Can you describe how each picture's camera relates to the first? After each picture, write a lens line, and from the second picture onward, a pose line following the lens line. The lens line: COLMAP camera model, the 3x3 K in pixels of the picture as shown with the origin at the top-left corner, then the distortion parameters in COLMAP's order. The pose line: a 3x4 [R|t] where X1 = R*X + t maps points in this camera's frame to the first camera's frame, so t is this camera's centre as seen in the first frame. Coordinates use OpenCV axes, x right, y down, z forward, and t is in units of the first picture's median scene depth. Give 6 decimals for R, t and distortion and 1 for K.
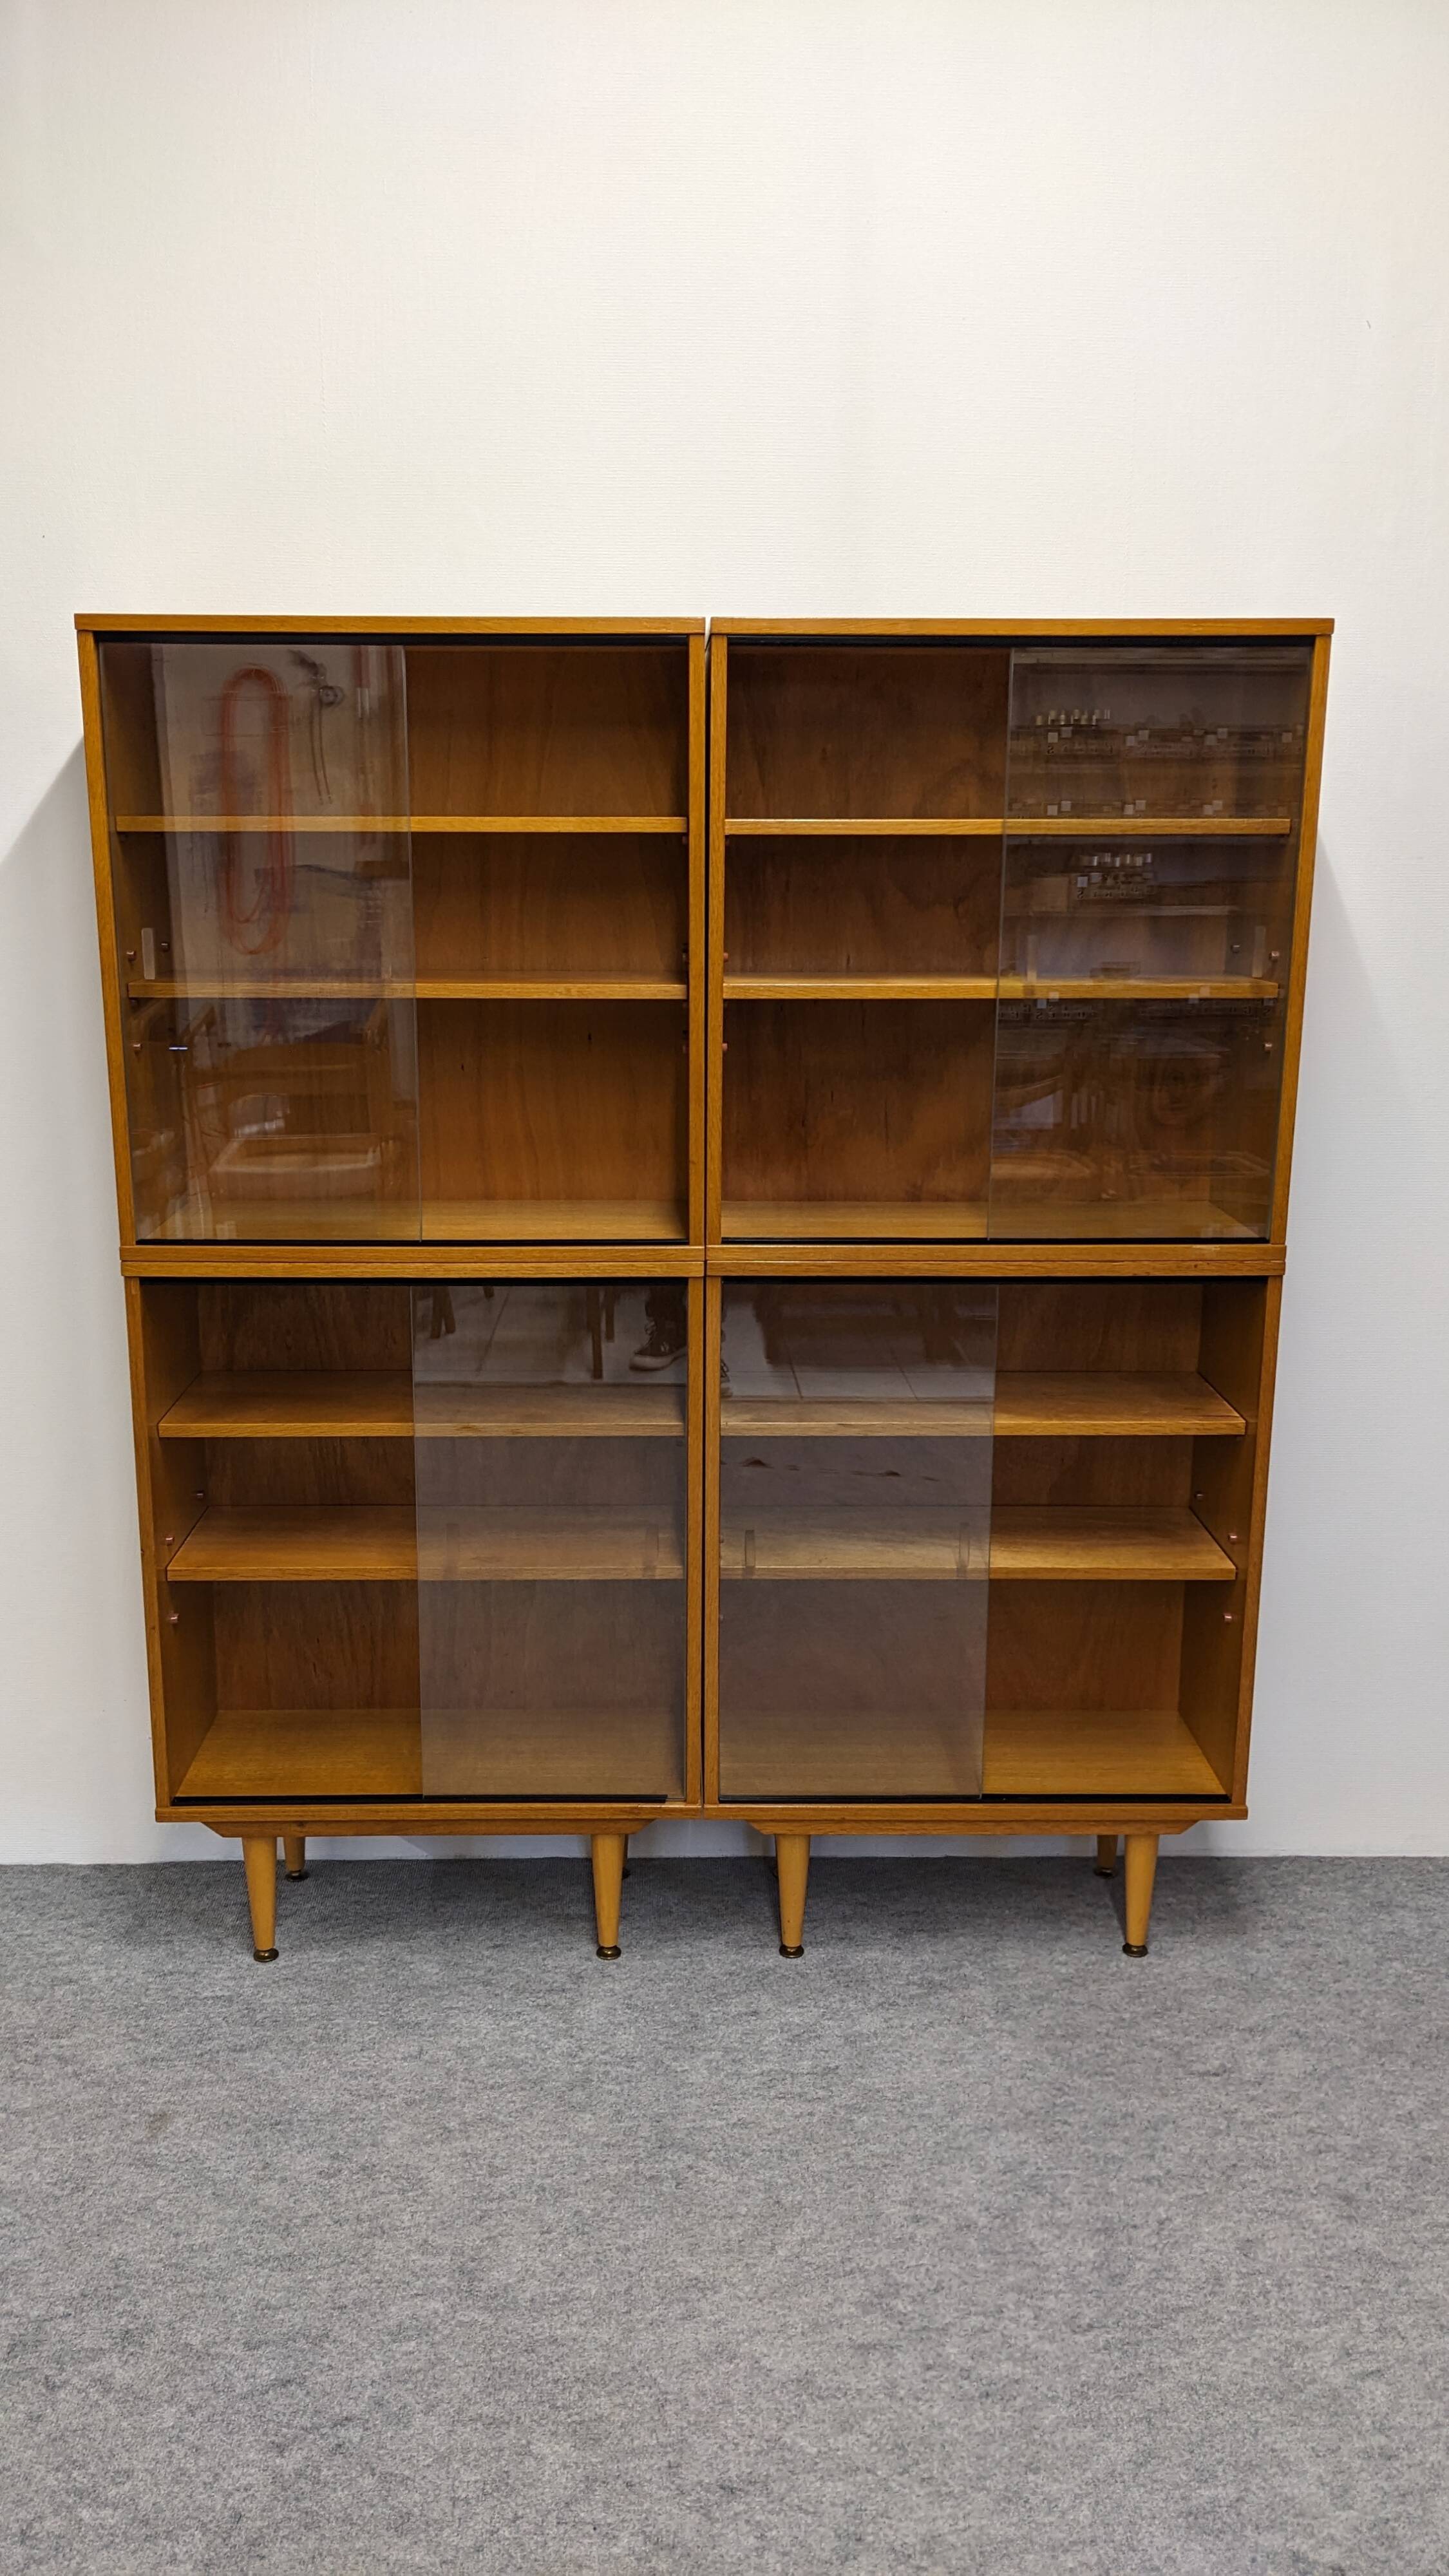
lens RADIAL K [[2052.7, 0, 676.7], [0, 2052.7, 1280.0], [0, 0, 1]] dist [0.046060, -0.077282]
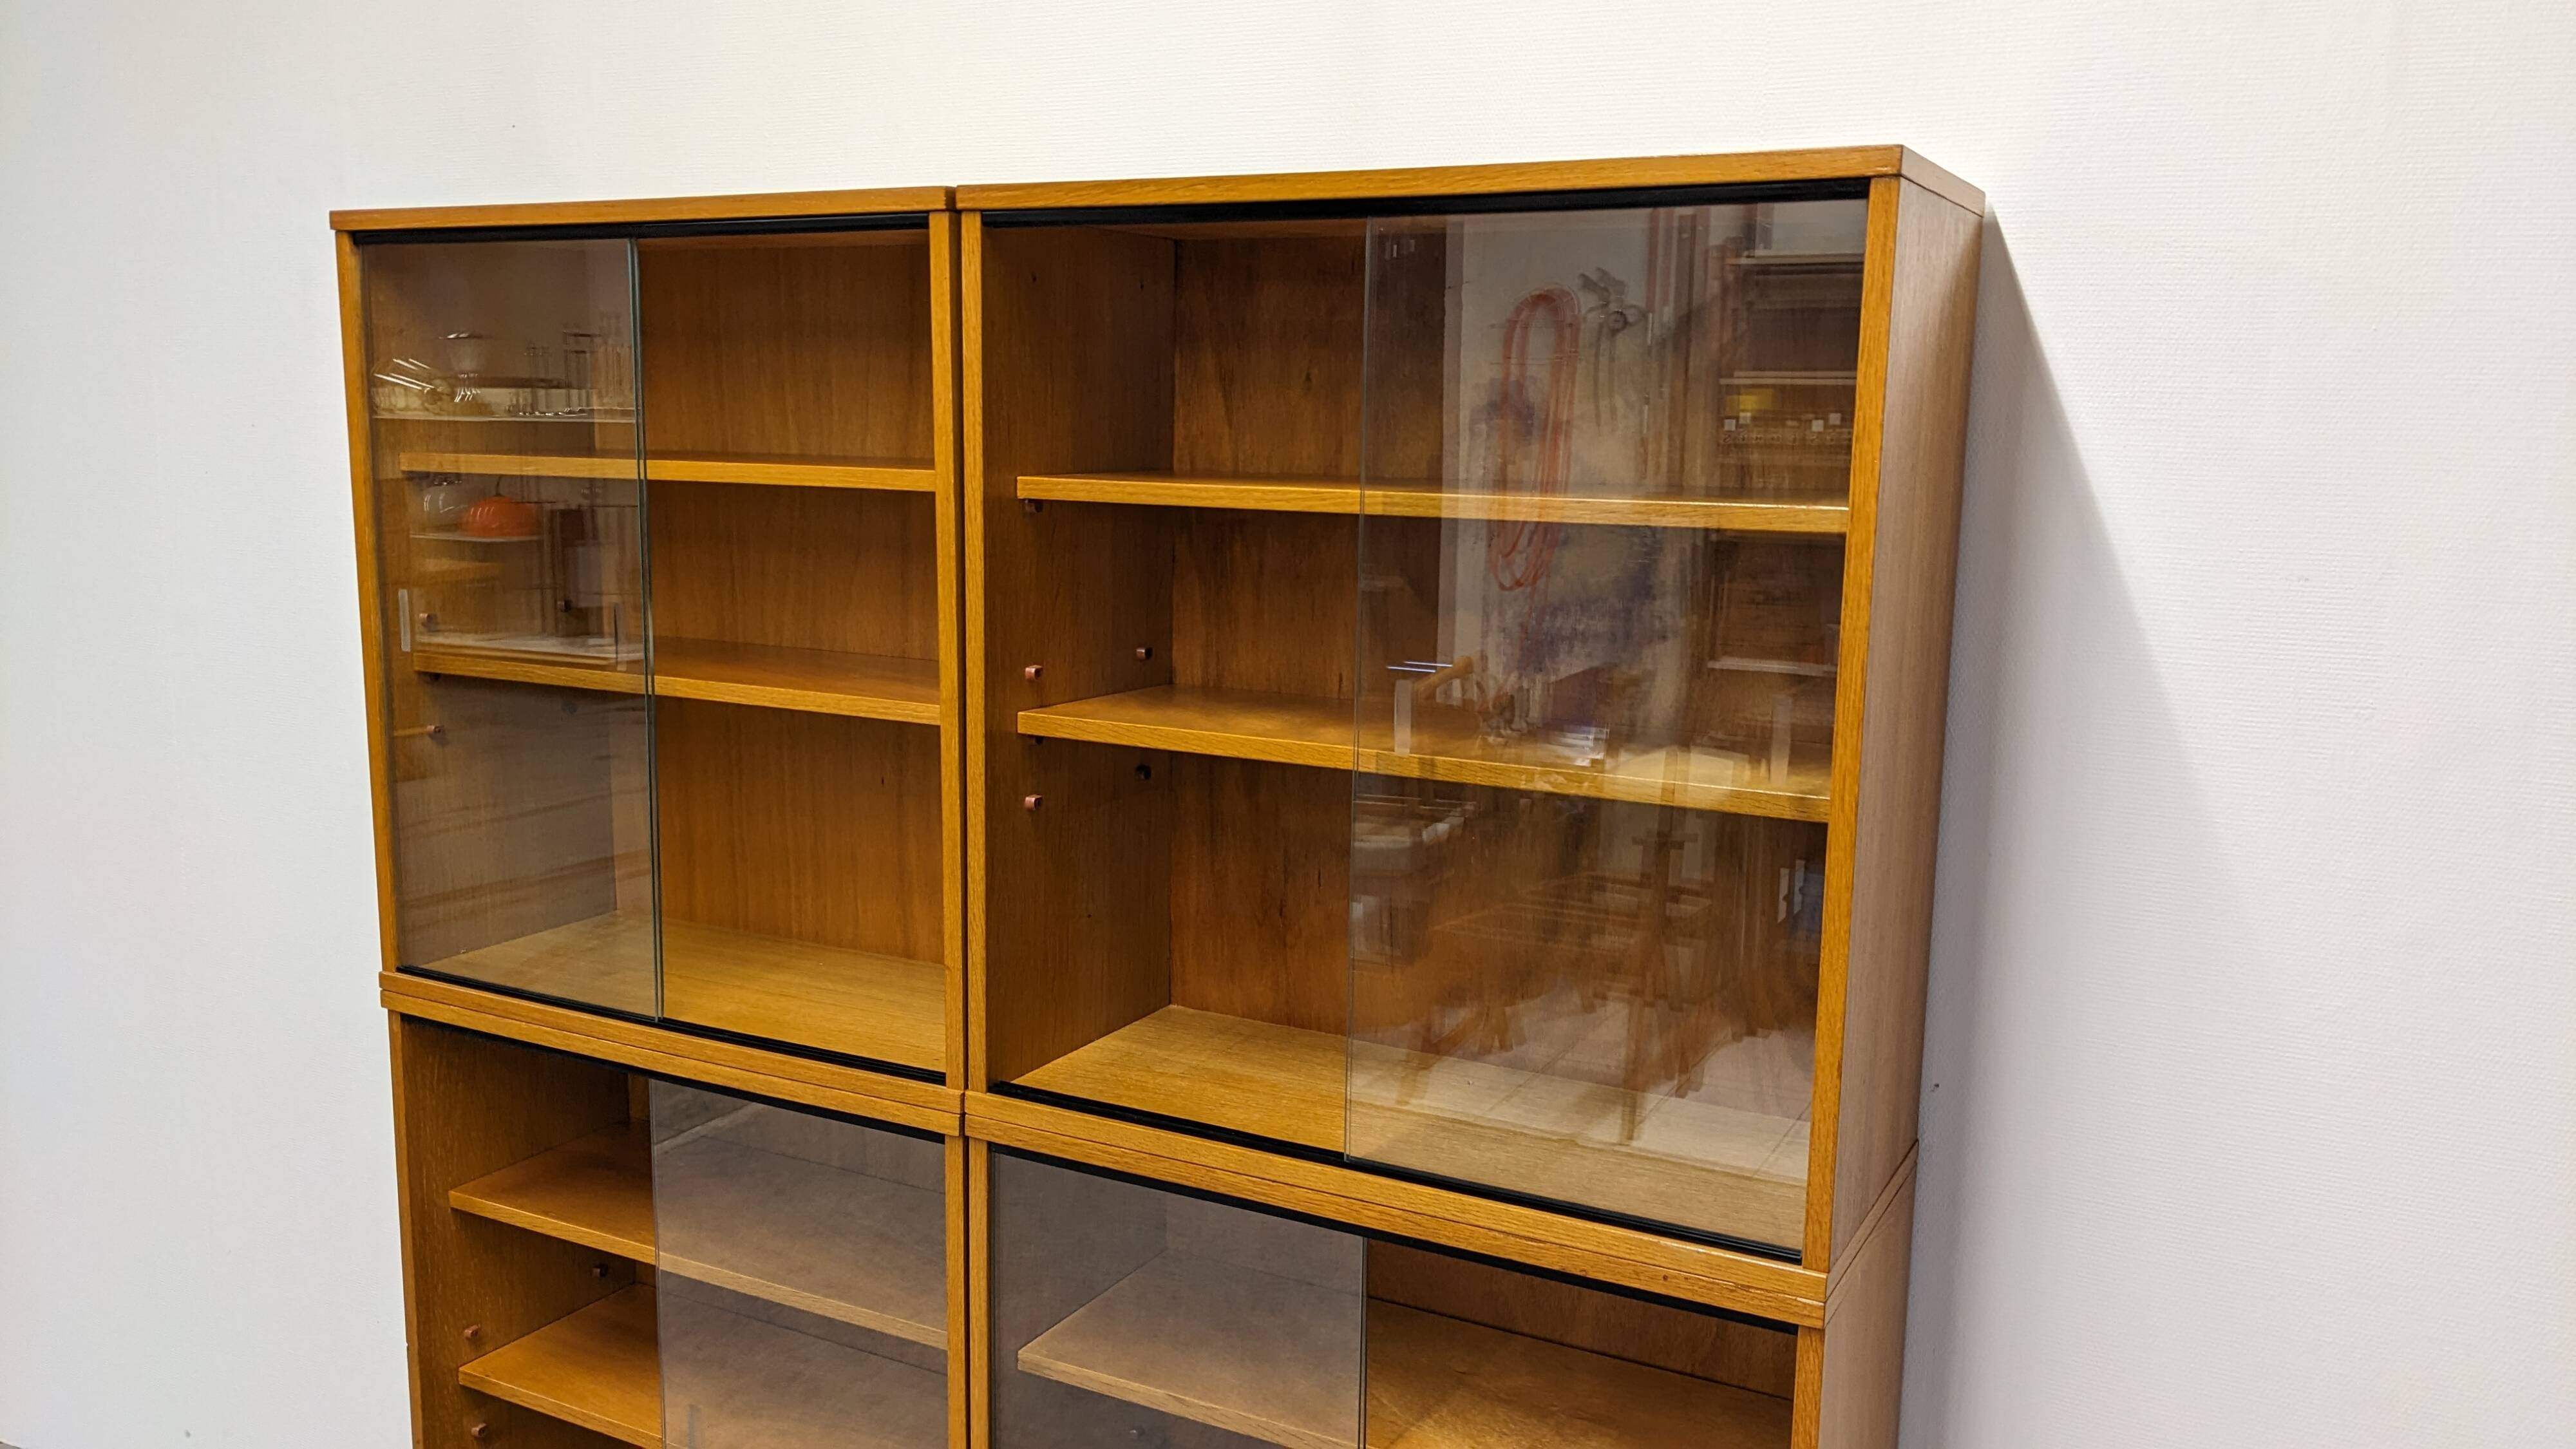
lens RADIAL K [[2016.2, 0, 1295.5], [0, 2016.2, 702.4], [0, 0, 1]] dist [0.102138, -0.223258]
pose [[0.878890, 0.081841, -0.469951, 0.412328], [-0.119838, 0.991459, -0.051458, -0.122275], [0.461726, 0.101544, 0.881191, 0.444134]]
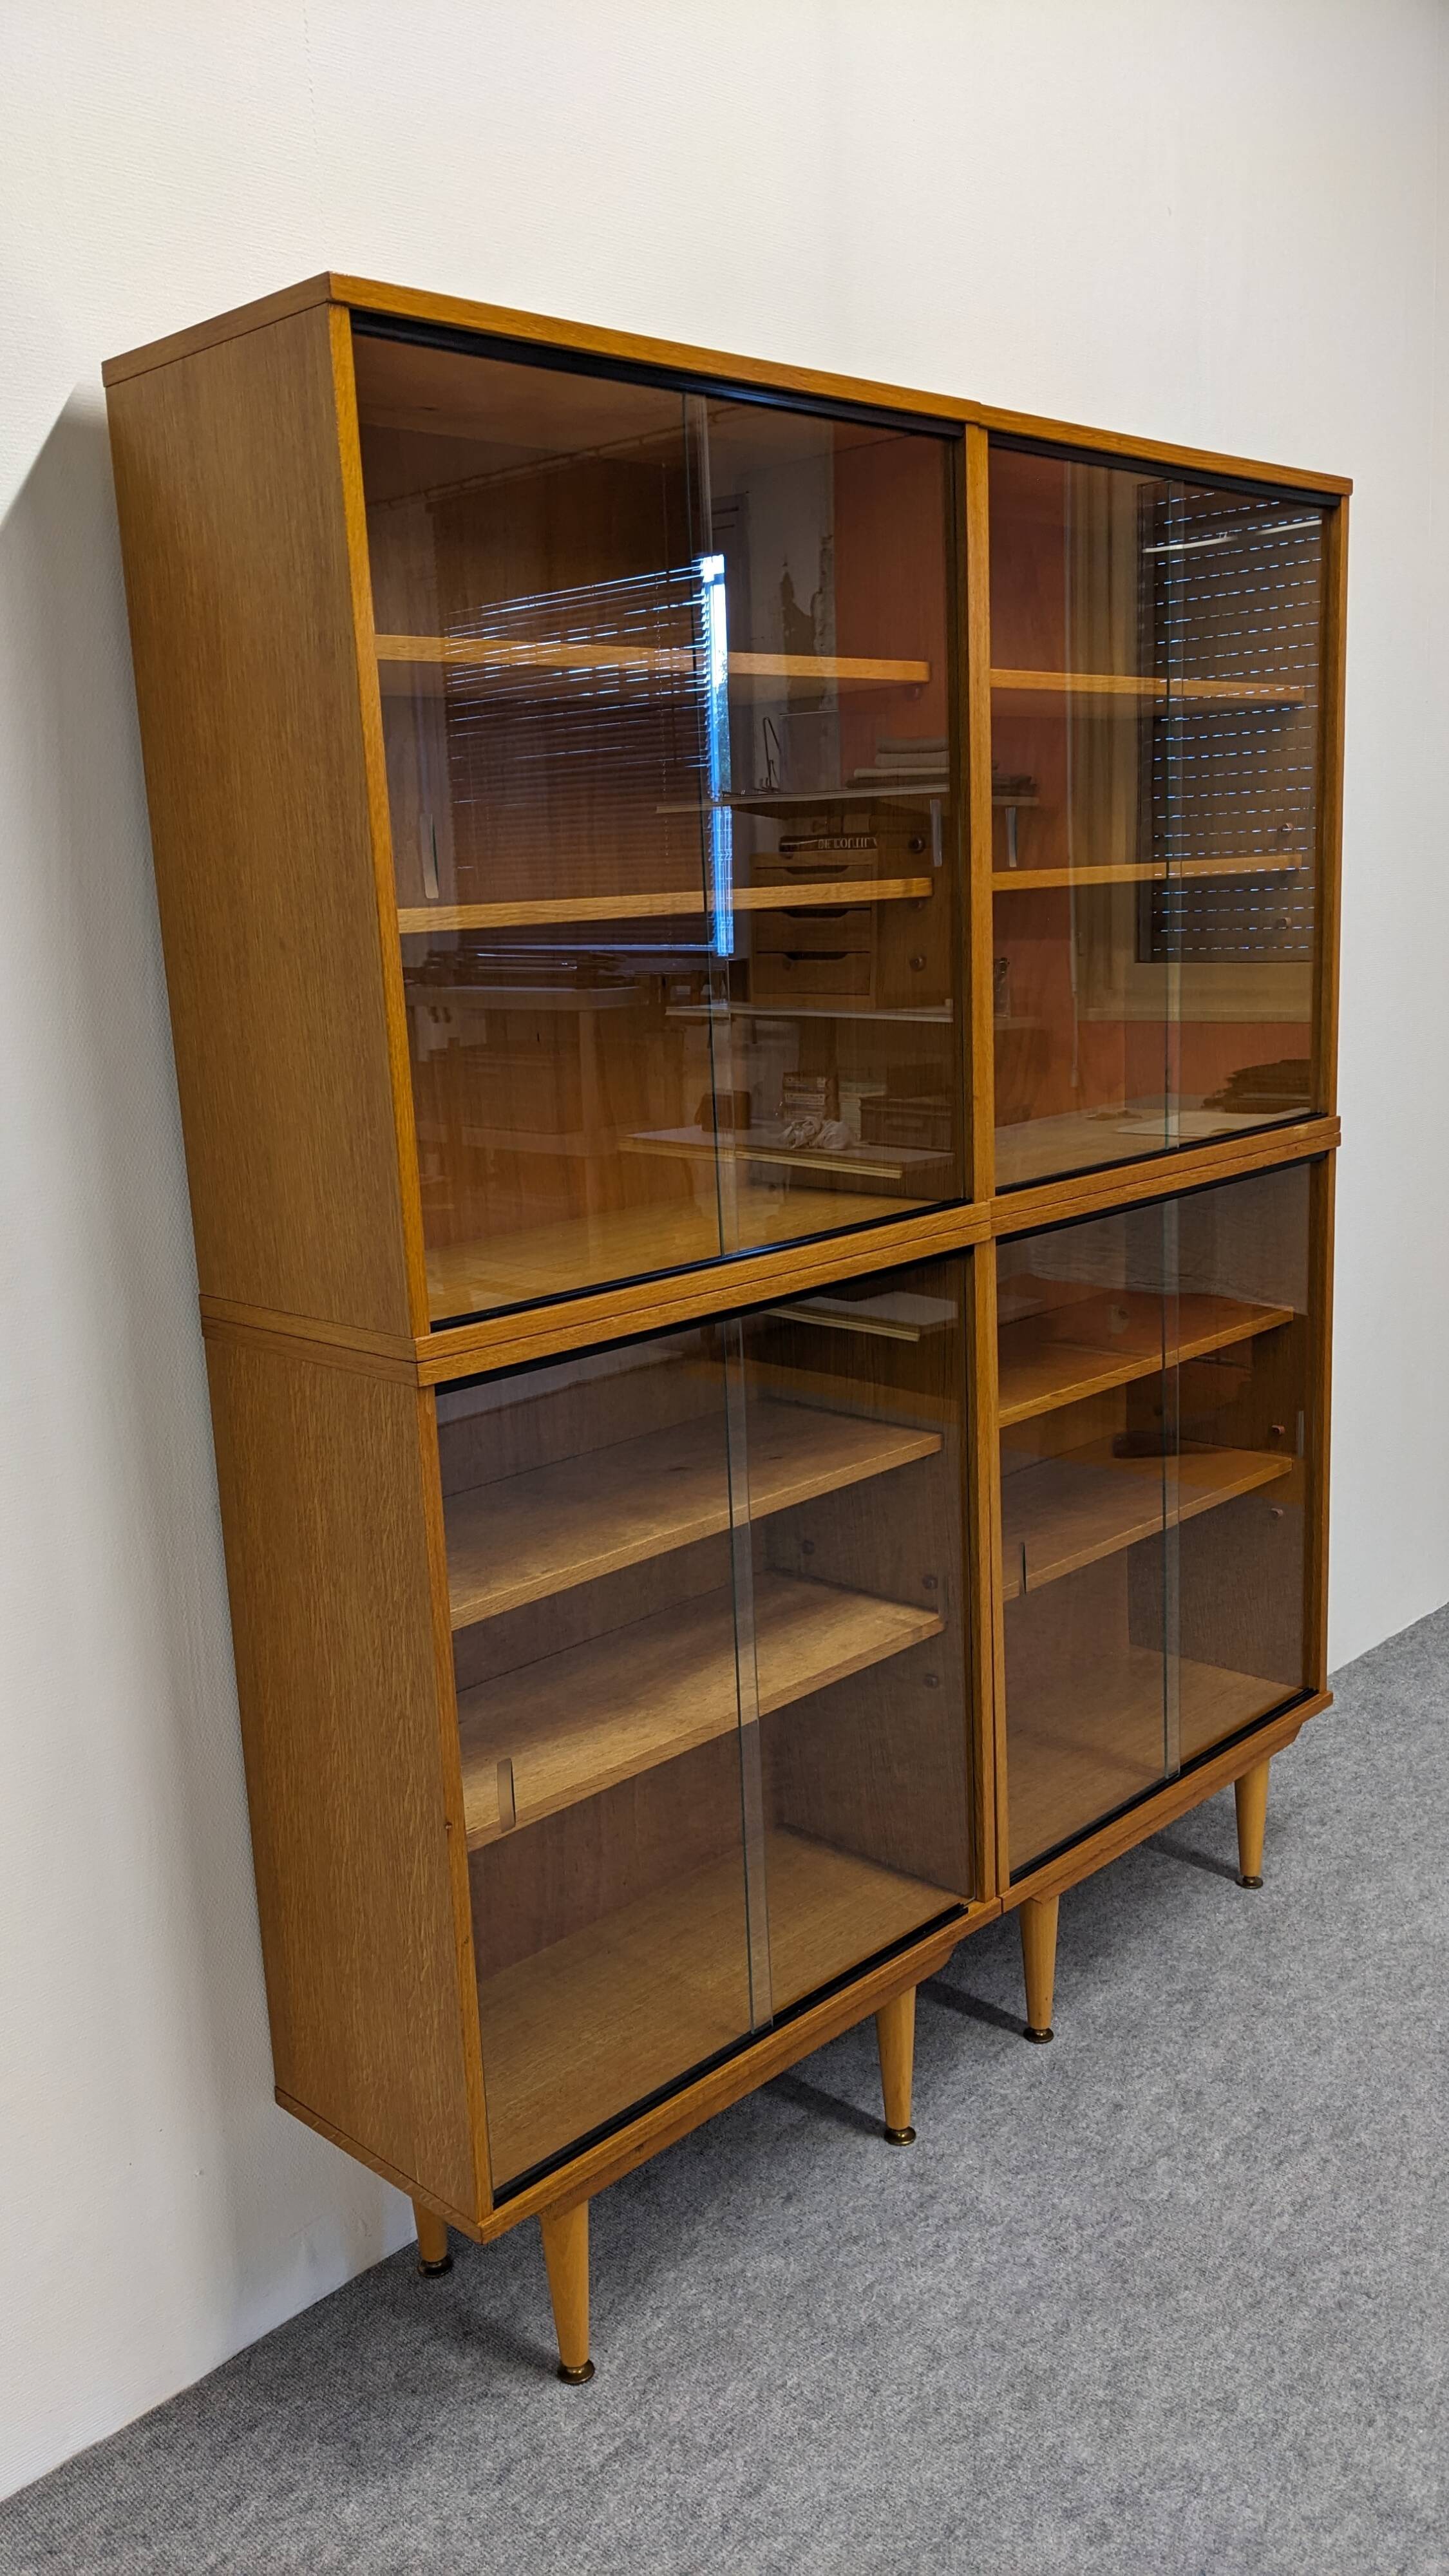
lens RADIAL K [[2048.8, 0, 680.2], [0, 2048.8, 1304.5], [0, 0, 1]] dist [0.047353, -0.077140]
pose [[0.710931, -0.180145, 0.679798, -0.623260], [0.207664, 0.977306, 0.041809, -0.034730], [-0.671902, 0.111446, 0.732207, 0.493463]]
